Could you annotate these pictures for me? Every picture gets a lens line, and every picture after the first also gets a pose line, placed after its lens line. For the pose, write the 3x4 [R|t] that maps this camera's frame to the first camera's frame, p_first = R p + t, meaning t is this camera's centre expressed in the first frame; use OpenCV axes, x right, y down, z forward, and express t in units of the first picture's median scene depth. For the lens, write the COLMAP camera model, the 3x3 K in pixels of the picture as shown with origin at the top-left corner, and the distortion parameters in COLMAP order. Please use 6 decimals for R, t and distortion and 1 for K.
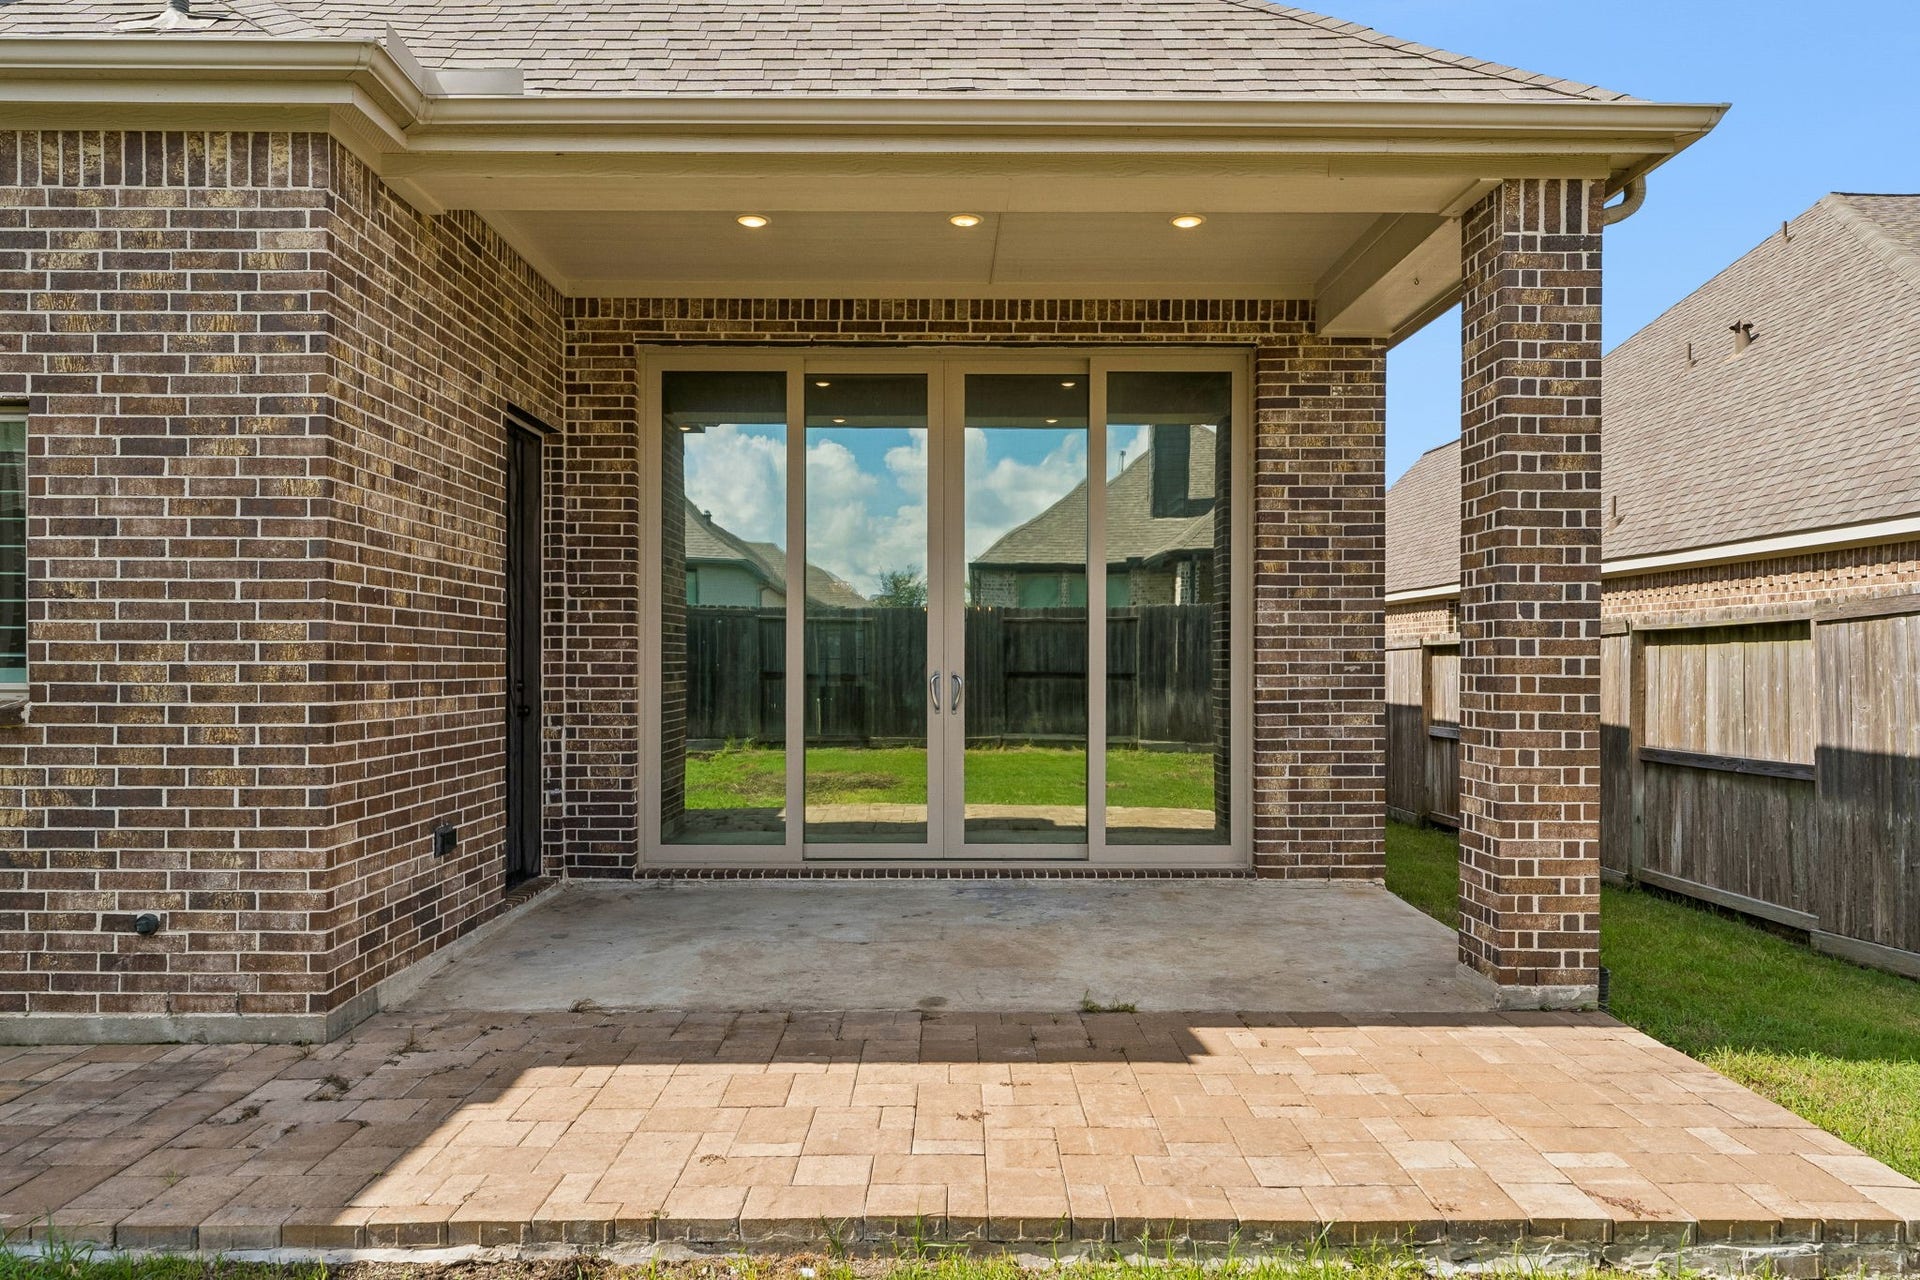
lens RADIAL K [[1300.3, 0, 955.2], [0, 1300.3, 658.5], [0, 0, 1]] dist [0.000660, -0.000813]
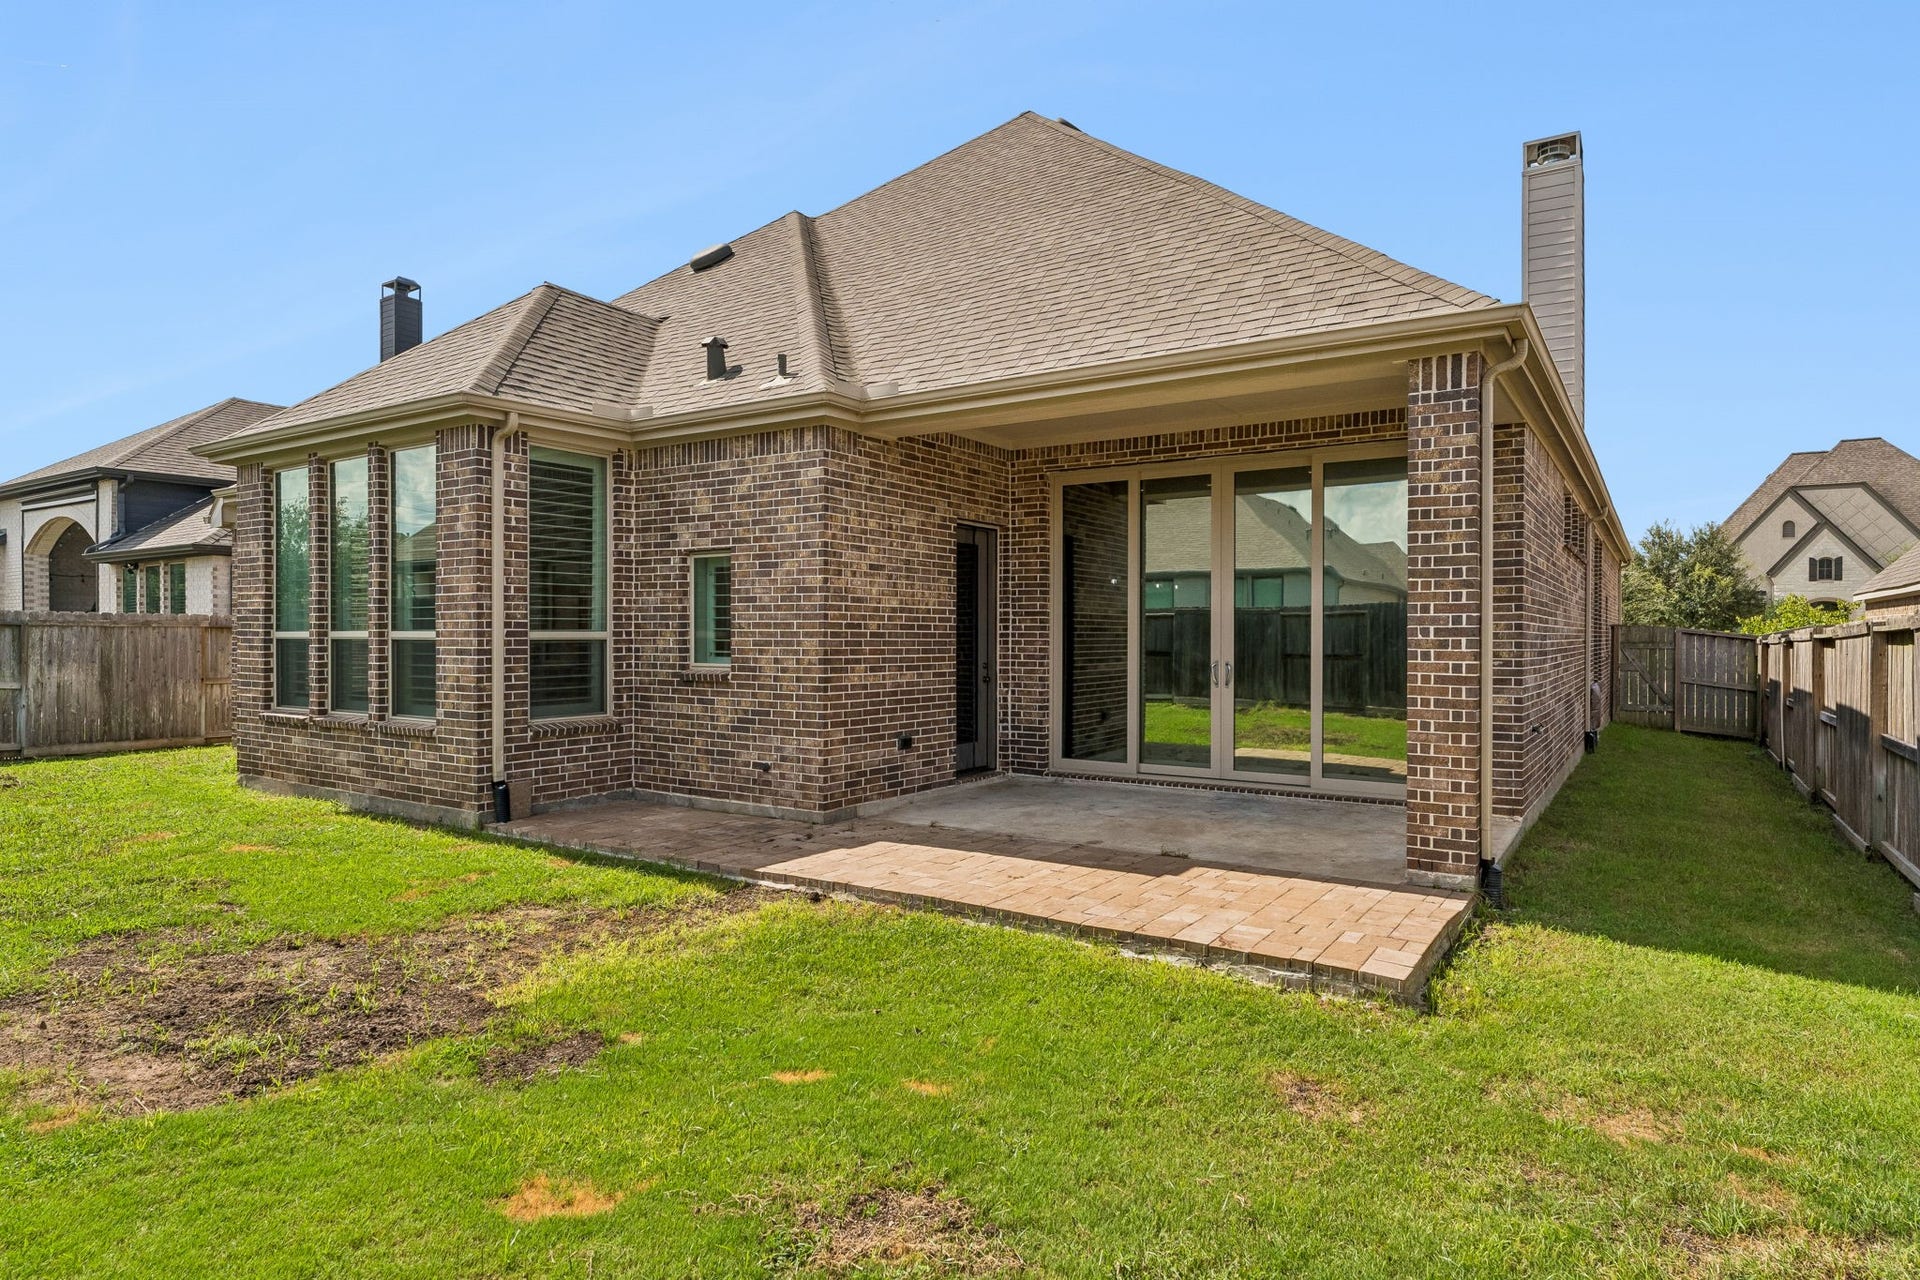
lens RADIAL K [[1034.4, 0, 982.9], [0, 1034.4, 633.0], [0, 0, 1]] dist [0.004132, -0.000467]
pose [[0.841811, -0.000486, -0.539772, 0.664596], [-0.000759, 0.999998, -0.002085, -0.032720], [0.539772, 0.002165, 0.841808, -0.340919]]
